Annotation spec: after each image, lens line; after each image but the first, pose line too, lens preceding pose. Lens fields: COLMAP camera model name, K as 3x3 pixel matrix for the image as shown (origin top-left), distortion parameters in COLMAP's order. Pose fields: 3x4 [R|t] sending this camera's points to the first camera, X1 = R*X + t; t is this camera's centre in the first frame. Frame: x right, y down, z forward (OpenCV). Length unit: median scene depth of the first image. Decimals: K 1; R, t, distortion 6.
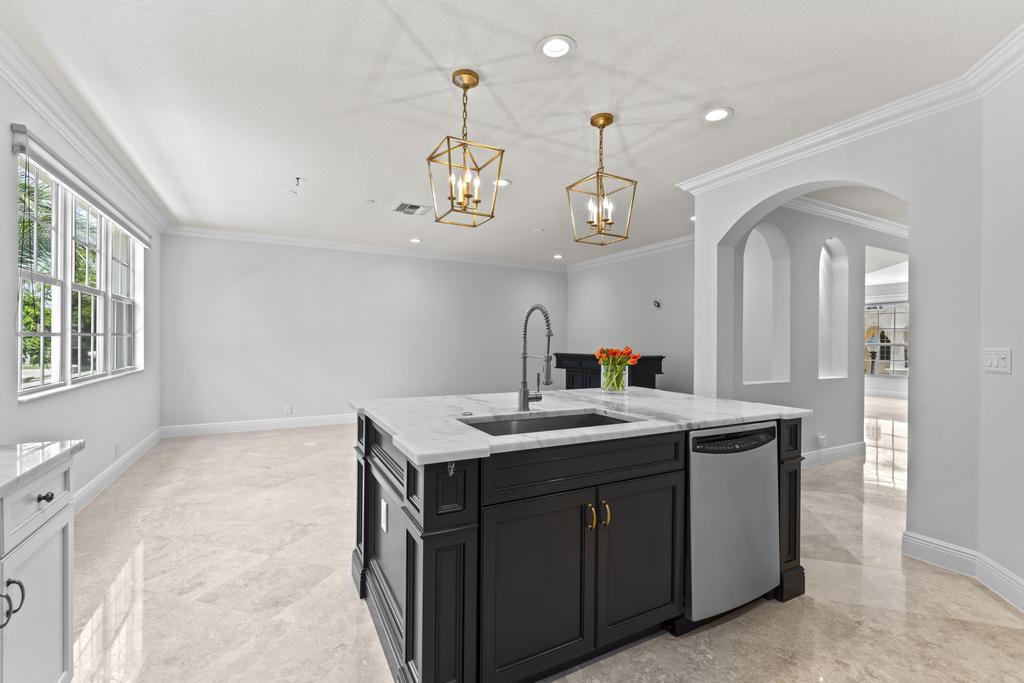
lens RADIAL K [[452.5, 0, 513.3], [0, 452.5, 340.2], [0, 0, 1]] dist [-0.000690, -0.000791]
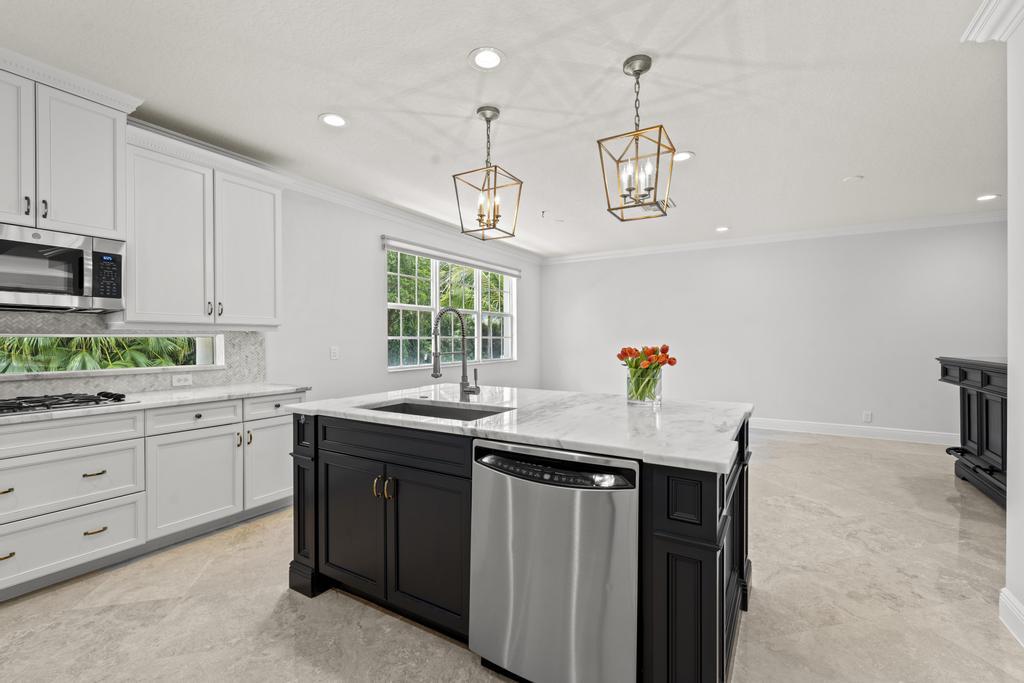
lens RADIAL K [[446.4, 0, 511.3], [0, 446.4, 341.5], [0, 0, 1]] dist [-0.004838, 0.000209]
pose [[0.507140, -0.004469, -0.861852, 0.907484], [0.005290, 0.999984, -0.002072, 0.009369], [0.861847, -0.003508, 0.507156, 0.470271]]
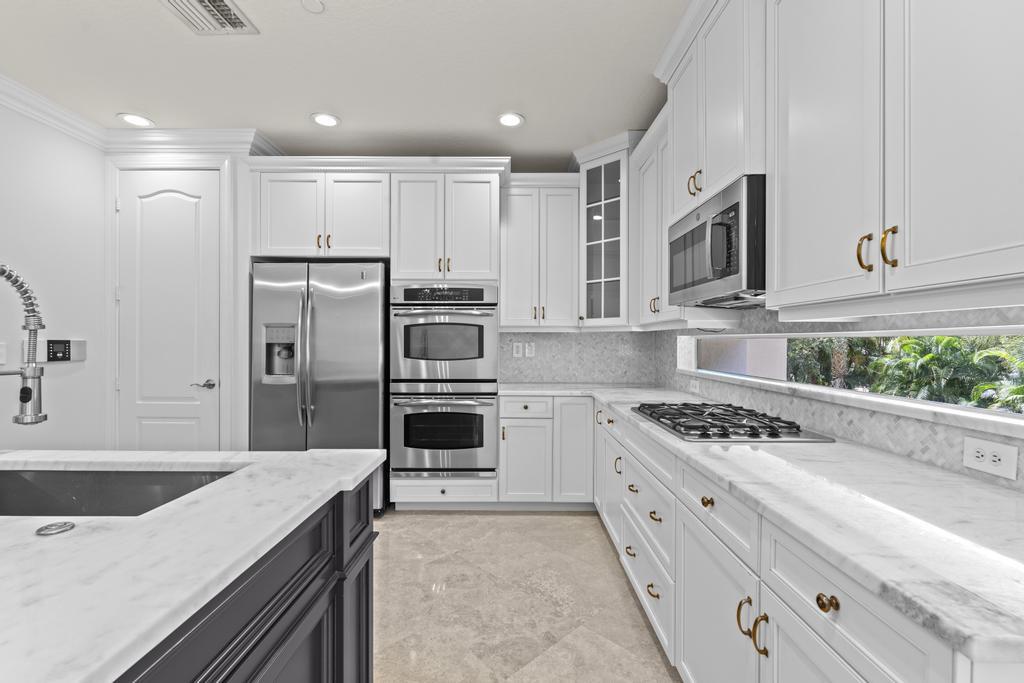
lens RADIAL K [[446.4, 0, 511.3], [0, 446.4, 341.5], [0, 0, 1]] dist [-0.004838, 0.000209]
pose [[-0.877723, -0.009944, 0.479066, -0.508066], [-0.008332, 0.999950, 0.005491, -0.001753], [-0.479097, 0.000829, -0.877762, 0.936629]]
